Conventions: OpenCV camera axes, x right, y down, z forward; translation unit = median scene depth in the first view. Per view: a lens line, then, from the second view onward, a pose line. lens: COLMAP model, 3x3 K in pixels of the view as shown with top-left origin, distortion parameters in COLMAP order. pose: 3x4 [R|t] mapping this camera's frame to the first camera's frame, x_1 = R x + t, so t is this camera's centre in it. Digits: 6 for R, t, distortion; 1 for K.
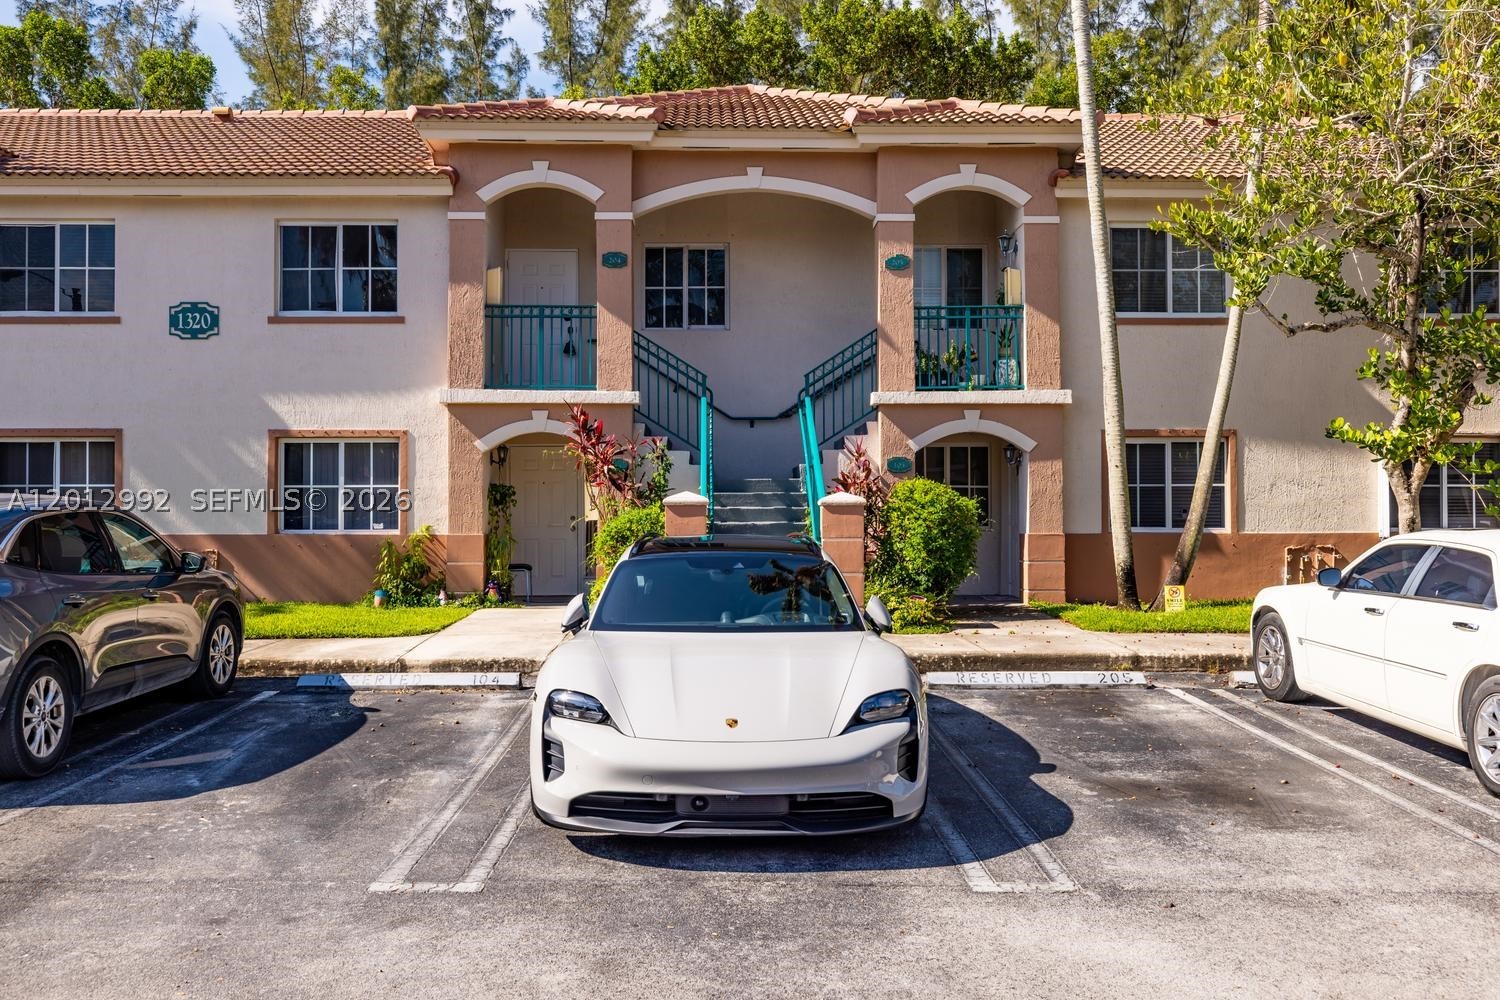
lens RADIAL K [[1171.8, 0, 750.3], [0, 1171.8, 497.8], [0, 0, 1]] dist [0.001222, 0.007864]
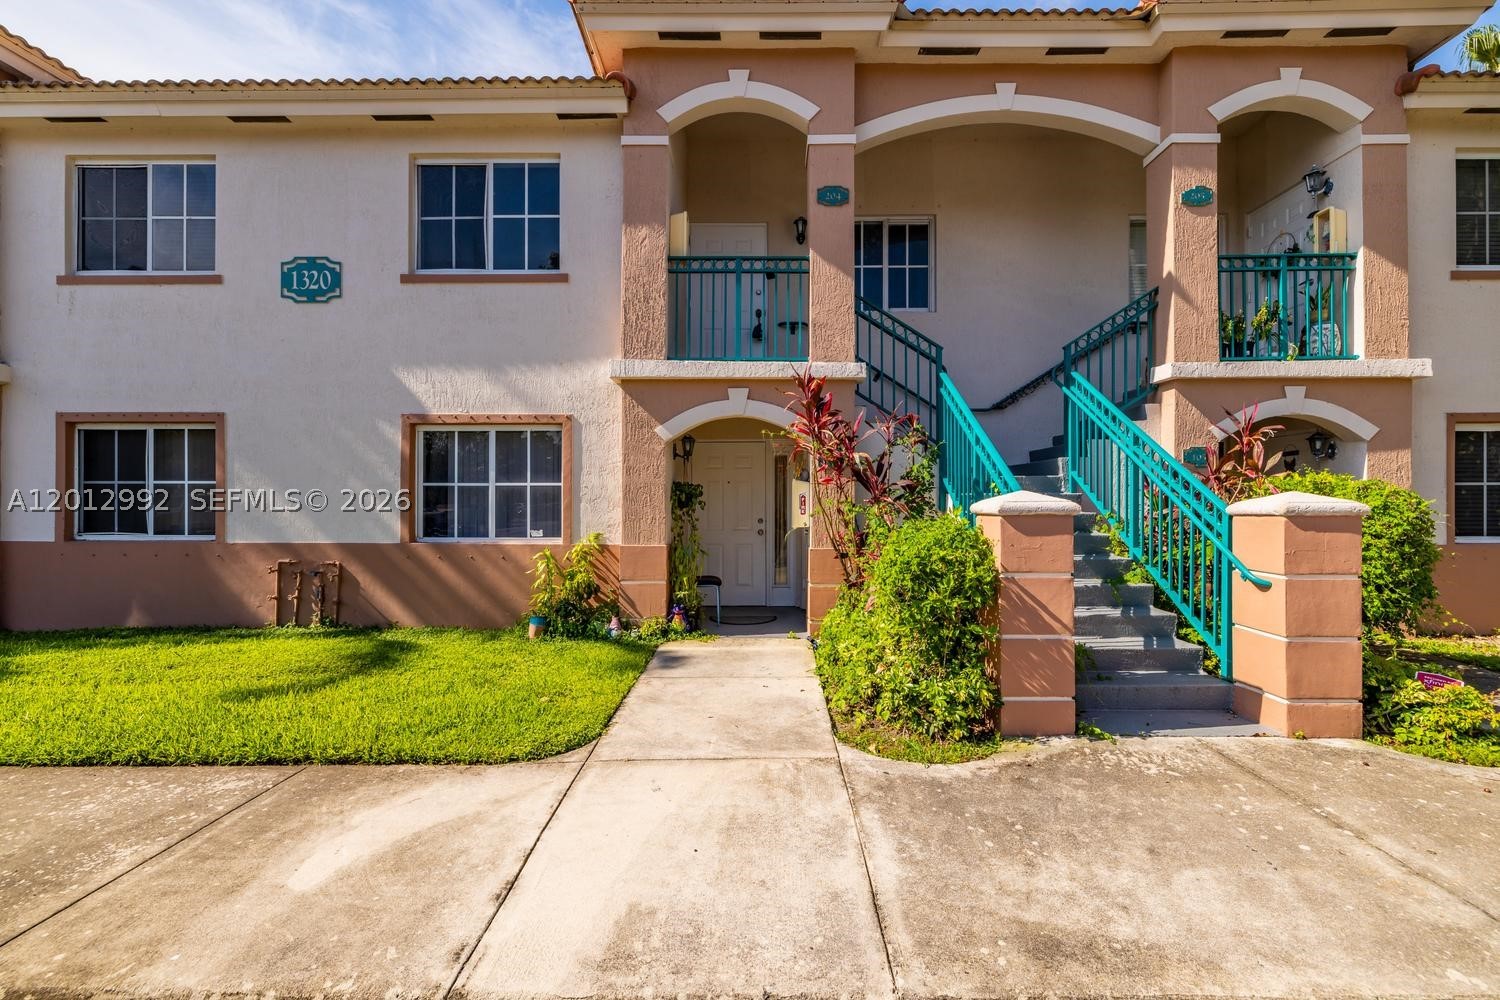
lens RADIAL K [[640.5, 0, 779.5], [0, 640.5, 500.3], [0, 0, 1]] dist [0.001850, -0.000614]
pose [[0.999671, 0.001361, -0.025611, -0.139004], [-0.001220, 0.999984, 0.005524, -0.001470], [0.025618, -0.005491, 0.999657, 0.564386]]
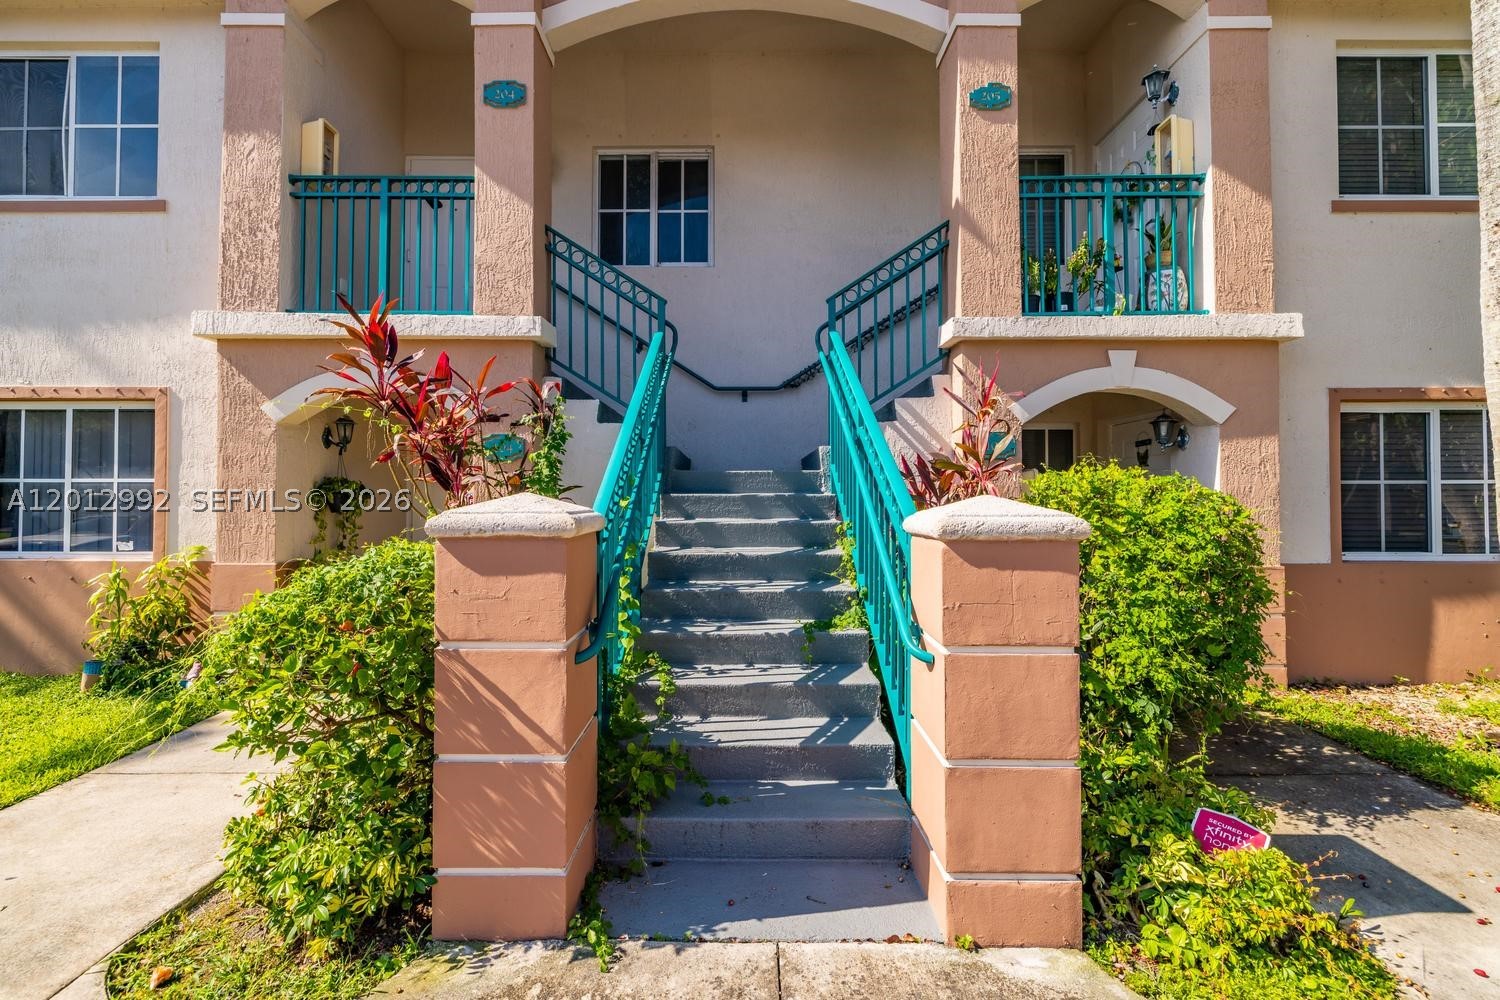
lens RADIAL K [[640.5, 0, 745.5], [0, 640.5, 486.5], [0, 0, 1]] dist [0.001850, -0.000614]
pose [[0.999828, 0.002643, -0.018342, 0.010483], [-0.002844, 0.999937, -0.010898, -0.004193], [0.018312, 0.010948, 0.999772, 0.678876]]
